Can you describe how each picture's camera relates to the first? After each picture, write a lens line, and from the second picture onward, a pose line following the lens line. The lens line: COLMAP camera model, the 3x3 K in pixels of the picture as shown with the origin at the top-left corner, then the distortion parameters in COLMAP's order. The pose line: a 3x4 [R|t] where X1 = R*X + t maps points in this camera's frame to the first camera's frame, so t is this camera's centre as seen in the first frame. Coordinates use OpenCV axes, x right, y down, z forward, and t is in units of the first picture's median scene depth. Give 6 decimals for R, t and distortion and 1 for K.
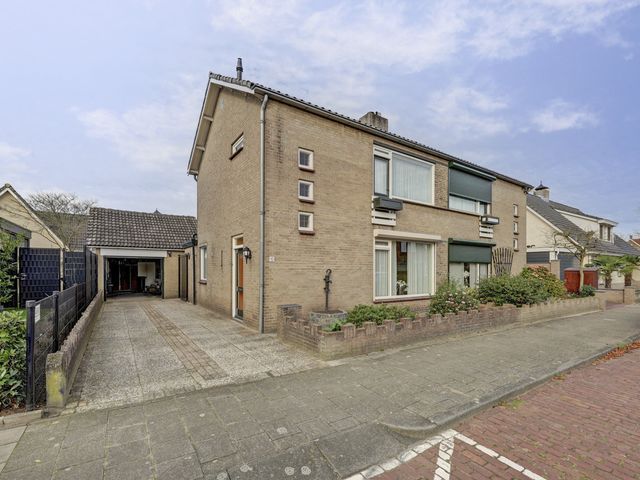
lens RADIAL K [[307.7, 0, 328.5], [0, 307.7, 270.1], [0, 0, 1]] dist [-0.000483, -0.000259]
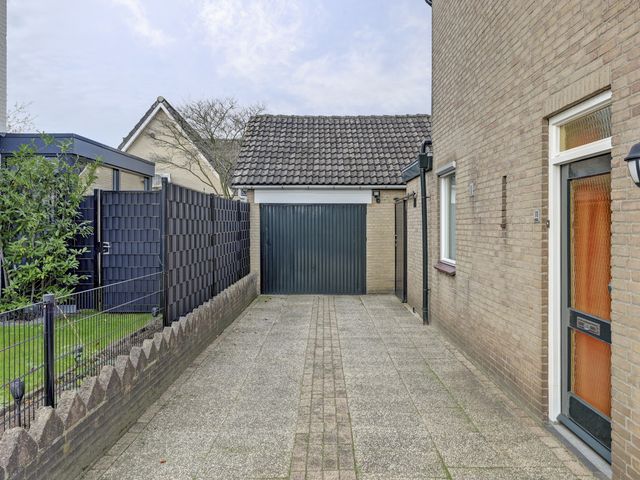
lens RADIAL K [[552.5, 0, 321.4], [0, 552.5, 227.1], [0, 0, 1]] dist [-0.012239, 0.002520]
pose [[0.817866, -0.000532, -0.575408, -0.186418], [0.001825, 0.999997, 0.001670, -0.014574], [0.575406, -0.002416, 0.817864, 0.465778]]
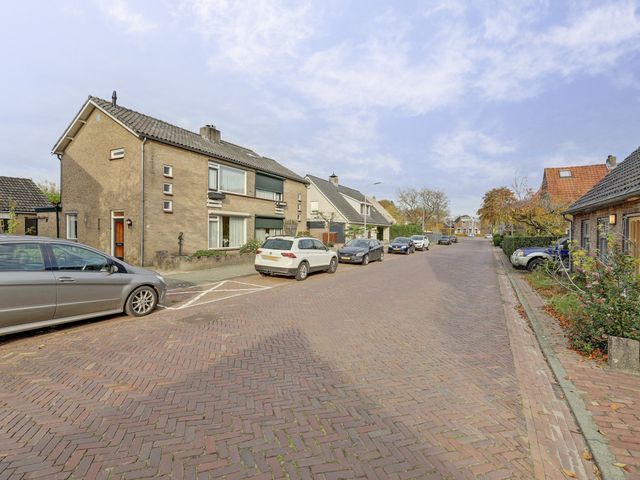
lens RADIAL K [[307.7, 0, 324.1], [0, 307.7, 237.4], [0, 0, 1]] dist [-0.000483, -0.000259]
pose [[0.885302, 0.001017, 0.465016, -0.079473], [-0.010465, 0.999788, 0.017738, -0.010673], [-0.464899, -0.020570, 0.885125, -0.813800]]
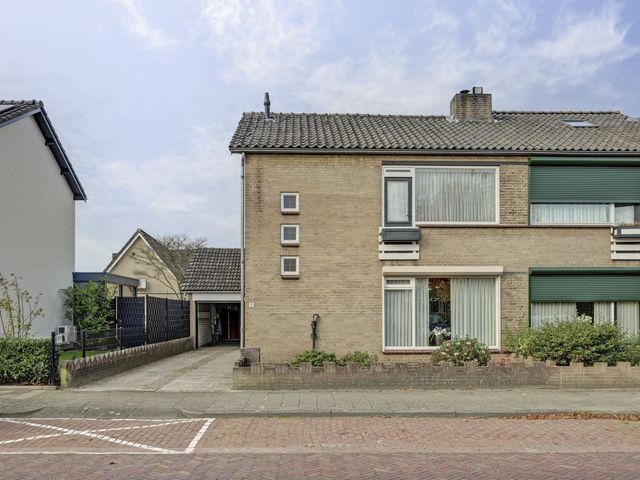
lens RADIAL K [[554.4, 0, 322.7], [0, 554.4, 309.4], [0, 0, 1]] dist [-0.004748, 0.003721]
pose [[0.844637, -0.011604, -0.535214, 0.760056], [0.006661, 0.999915, -0.011166, 0.001316], [0.535299, 0.005866, 0.844642, -0.345914]]
